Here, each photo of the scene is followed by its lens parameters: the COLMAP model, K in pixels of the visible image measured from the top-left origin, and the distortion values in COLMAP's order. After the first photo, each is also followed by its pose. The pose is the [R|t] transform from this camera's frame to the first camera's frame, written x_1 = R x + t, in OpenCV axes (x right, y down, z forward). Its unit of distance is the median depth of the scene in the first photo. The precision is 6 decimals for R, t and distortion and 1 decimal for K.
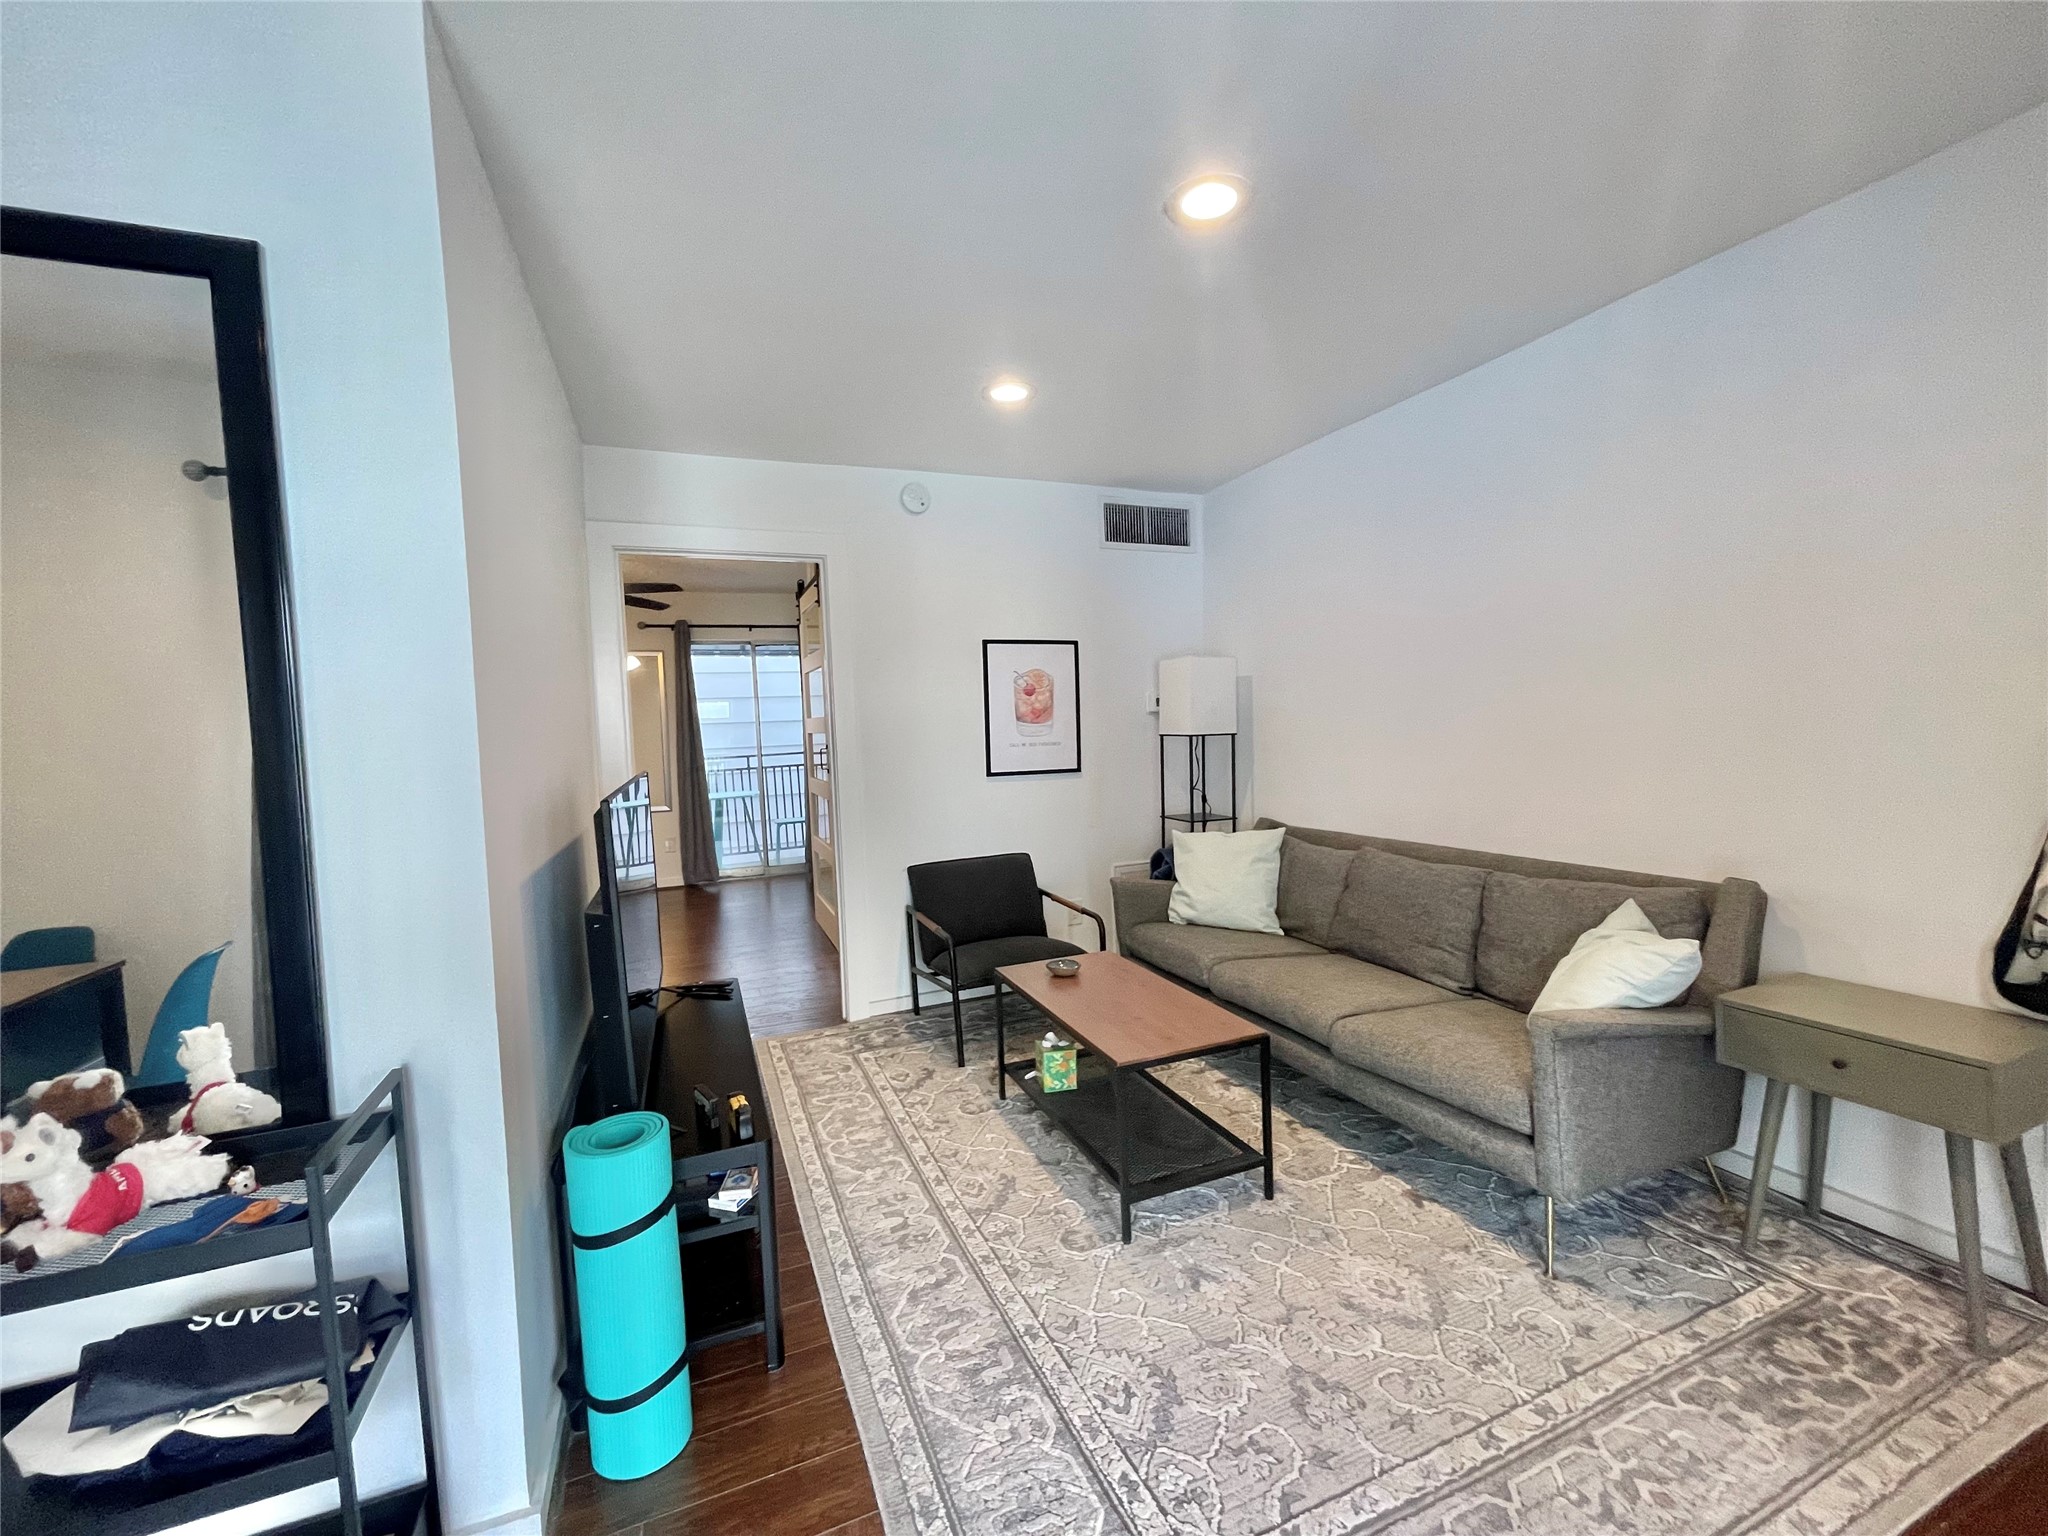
lens RADIAL K [[829.8, 0, 1015.1], [0, 829.8, 772.8], [0, 0, 1]] dist [-0.000265, -0.000144]
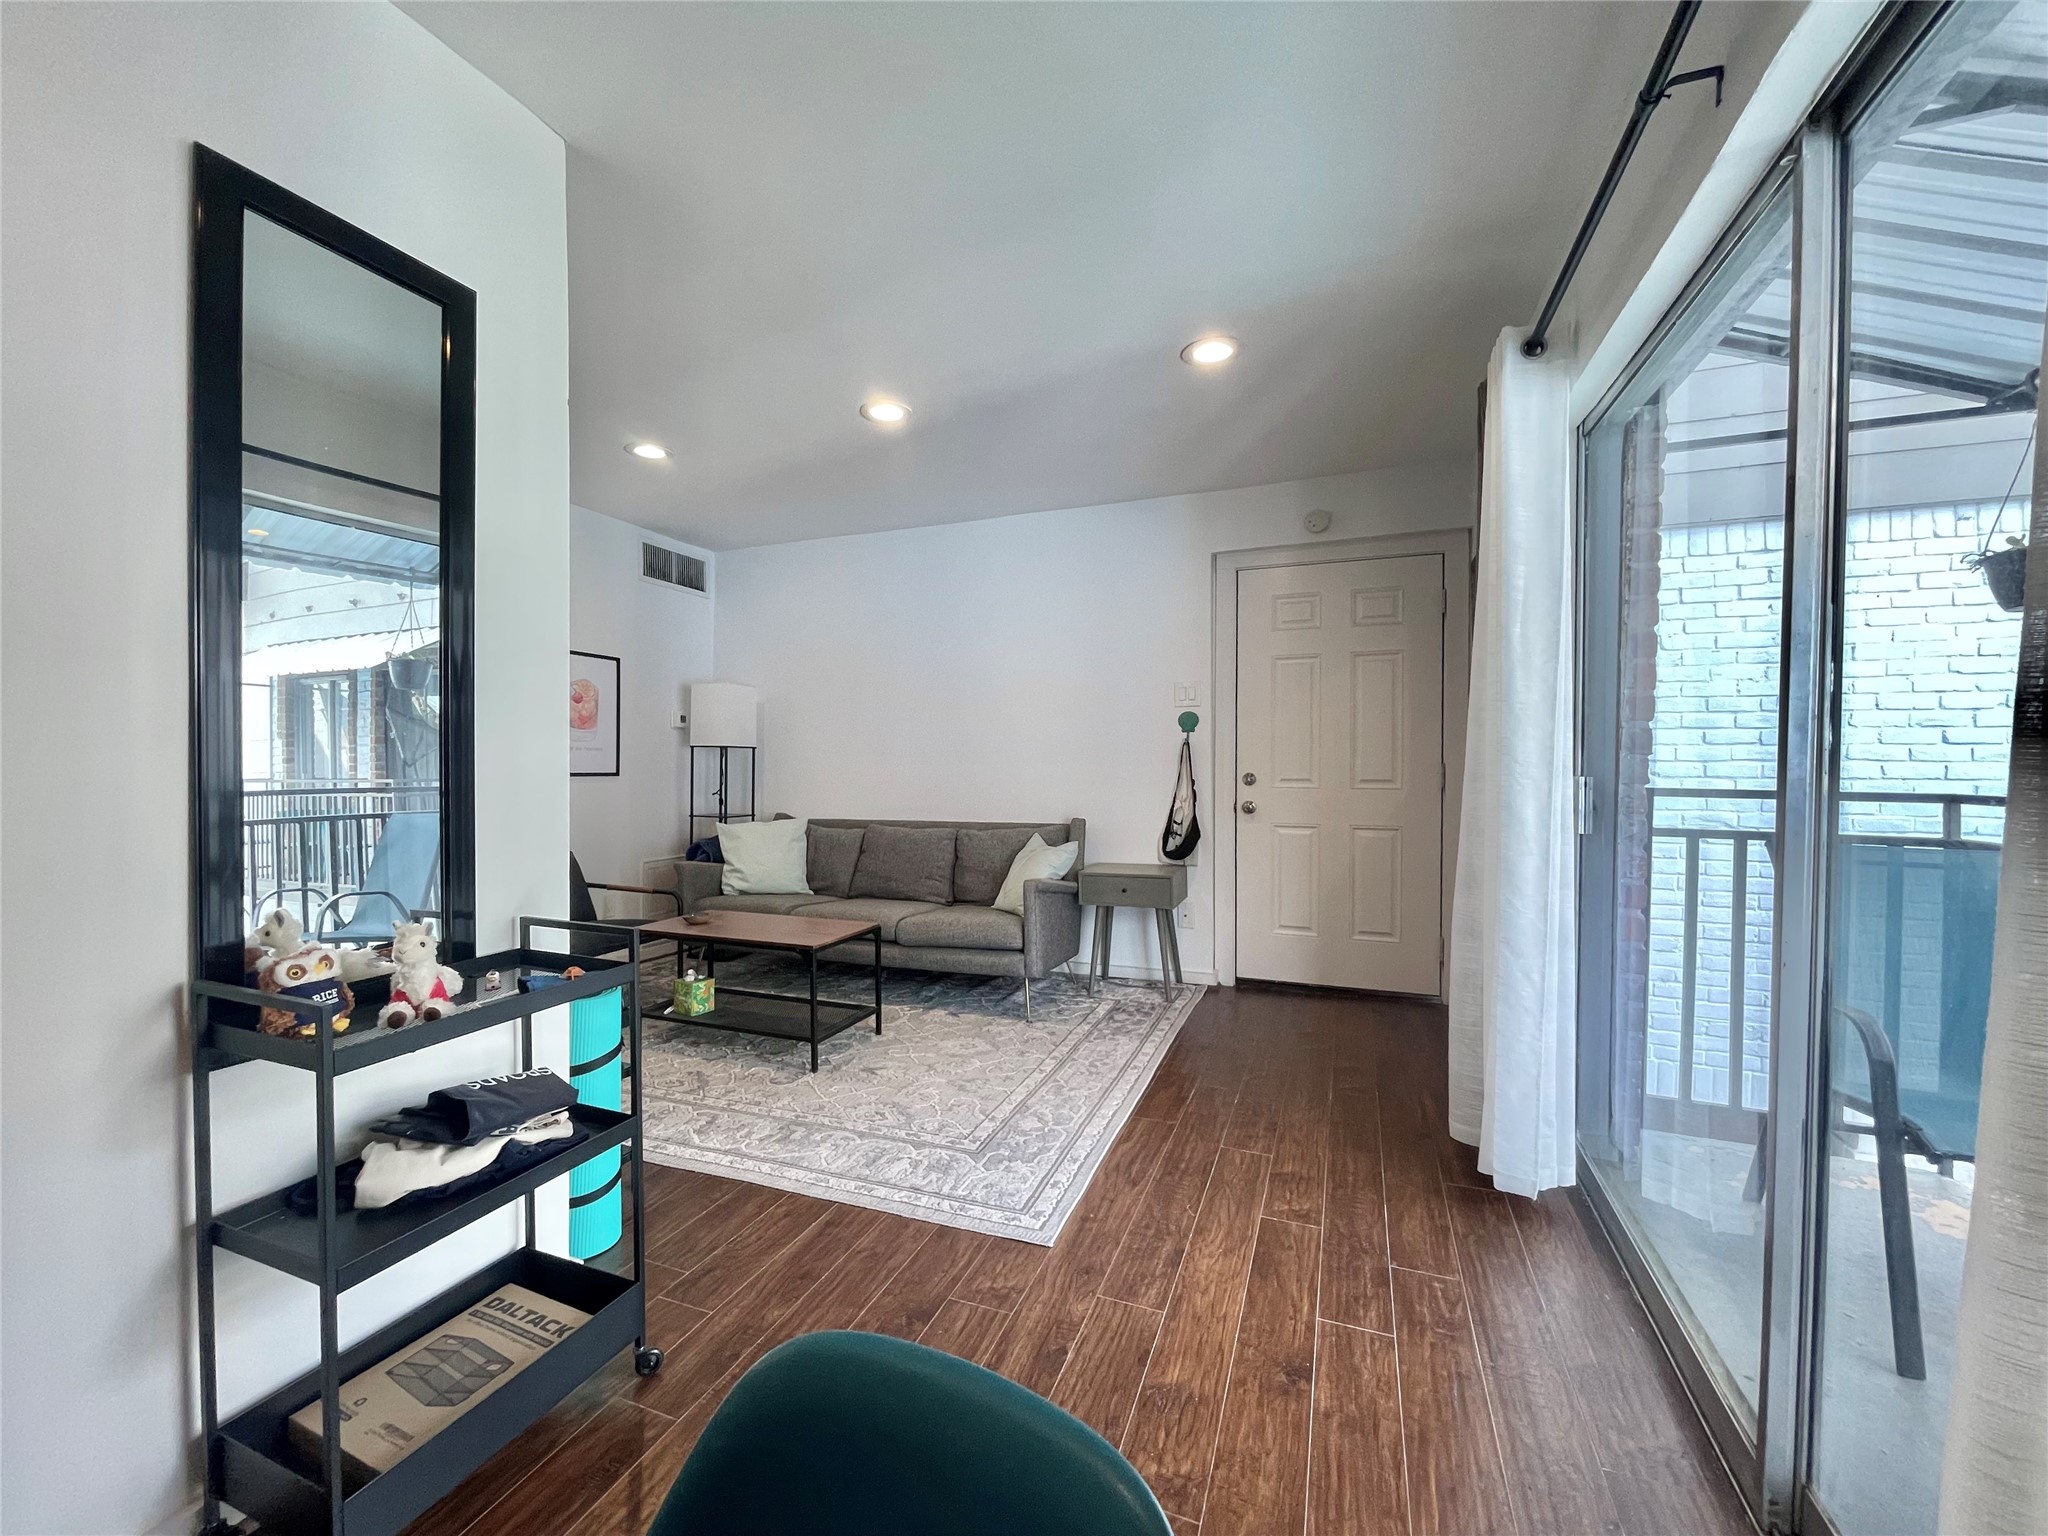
lens RADIAL K [[829.8, 0, 1014.6], [0, 829.8, 773.5], [0, 0, 1]] dist [-0.000265, -0.000144]
pose [[0.695388, 0.028038, 0.718087, -0.654456], [0.016798, 0.998331, -0.055247, 0.123438], [-0.718438, 0.050481, 0.693757, -0.277999]]
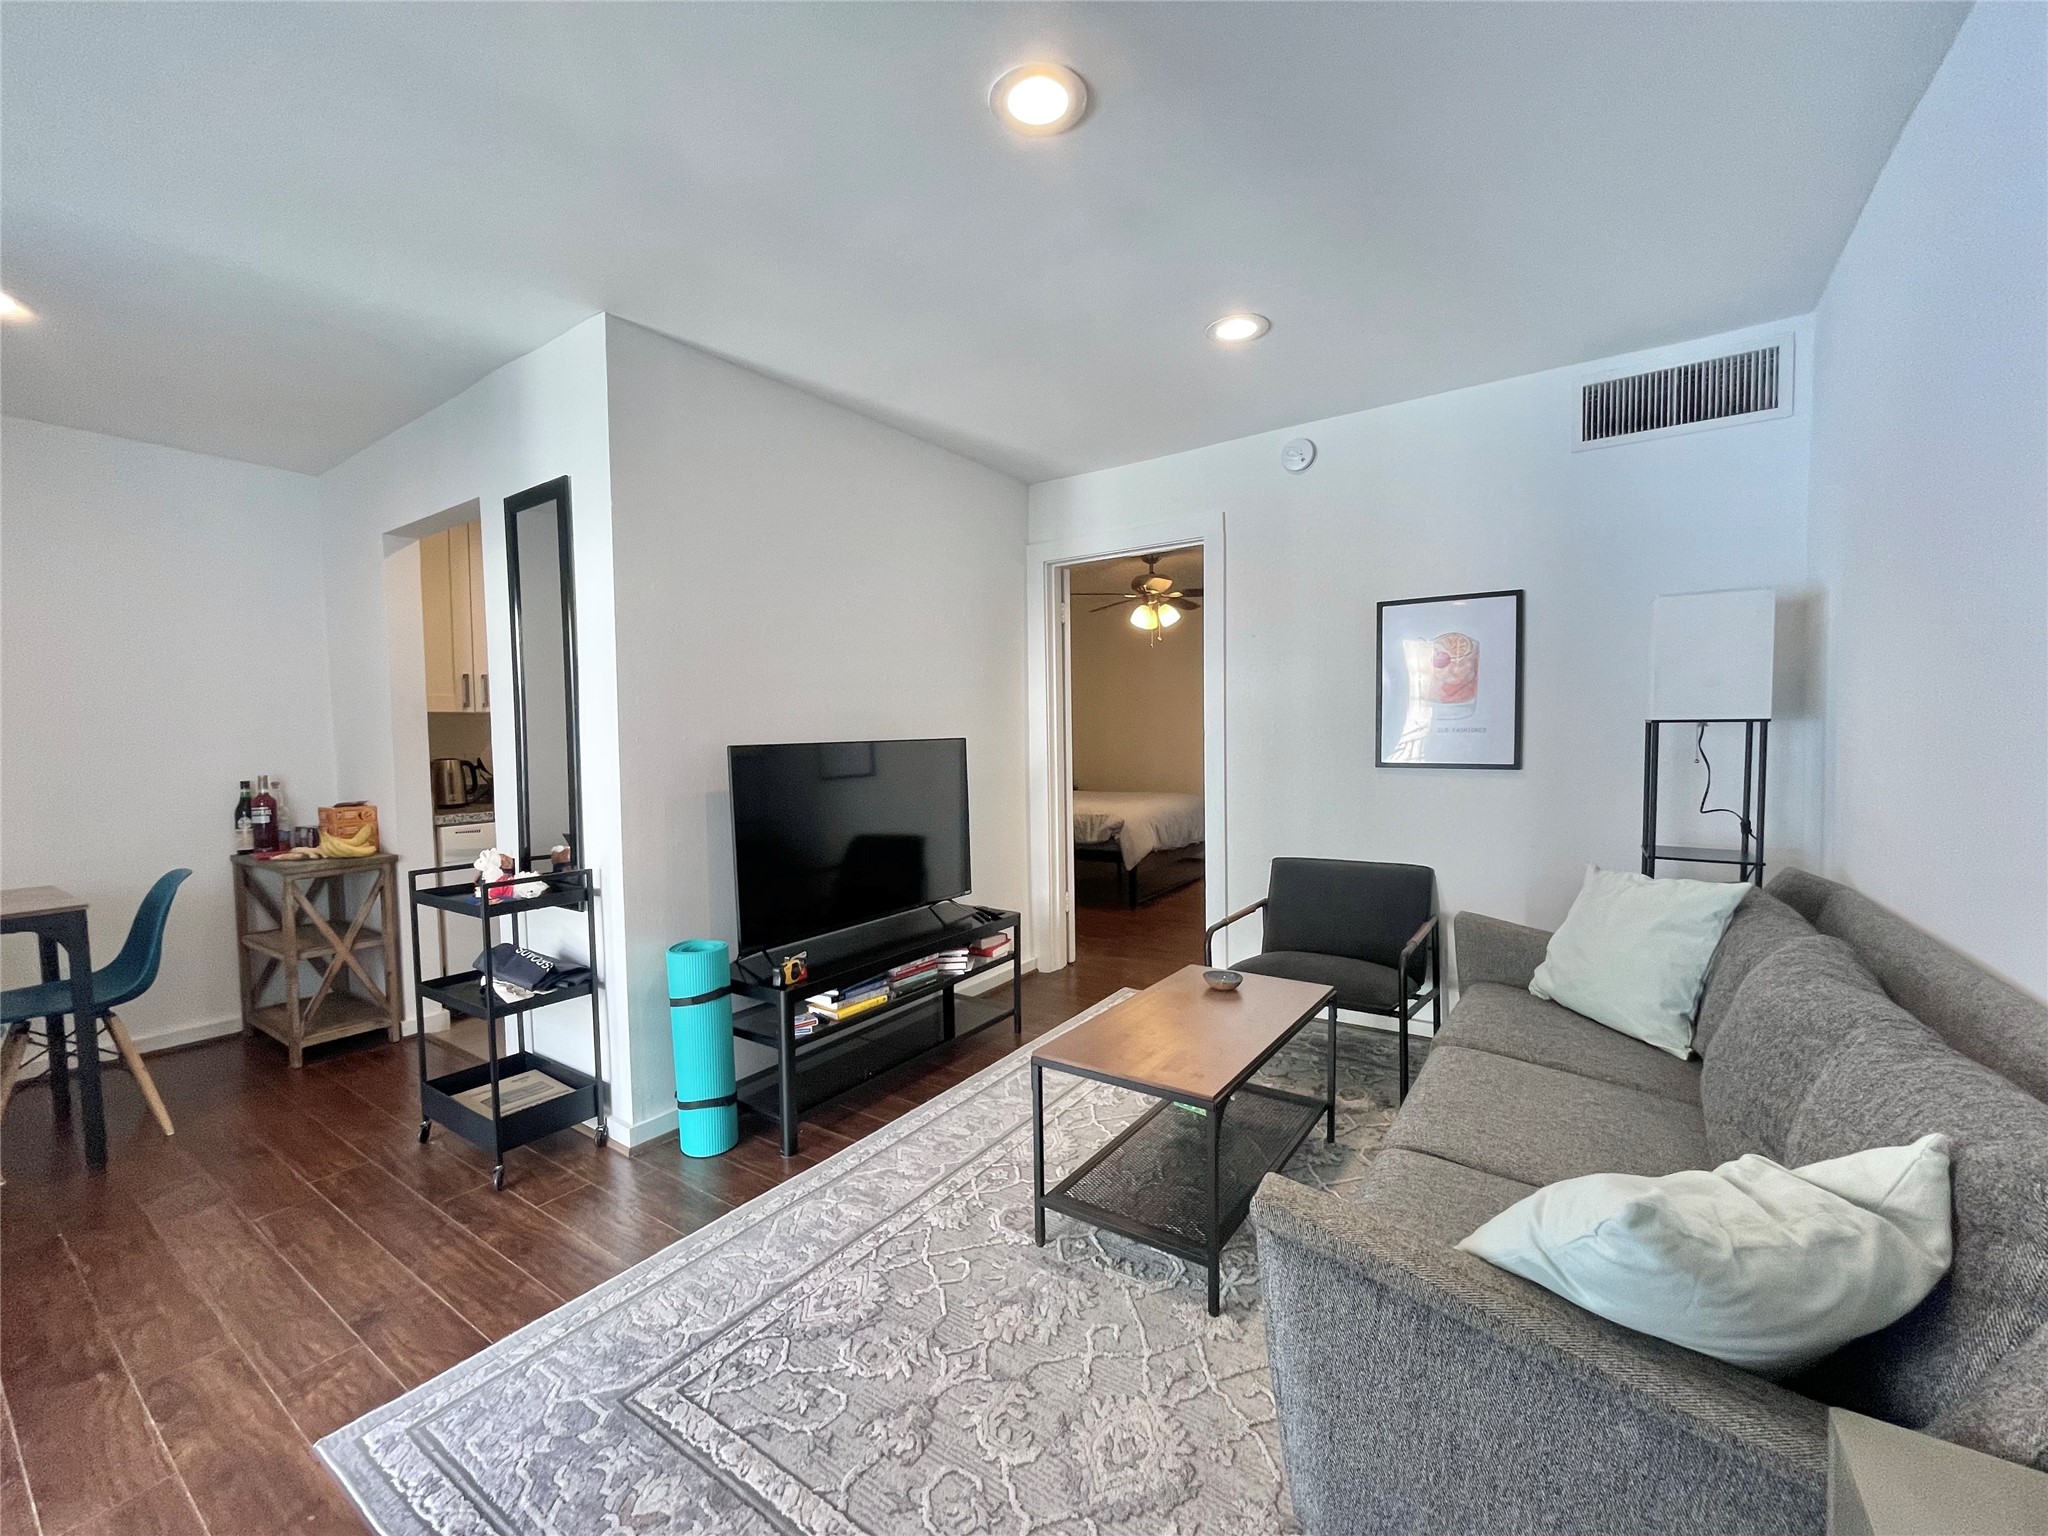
lens RADIAL K [[829.8, 0, 1016.0], [0, 829.8, 767.5], [0, 0, 1]] dist [-0.000265, -0.000144]
pose [[0.544317, 0.061658, -0.836611, 0.842403], [-0.054553, 0.997786, 0.038043, -0.011817], [0.837104, 0.024932, 0.546475, 0.427113]]
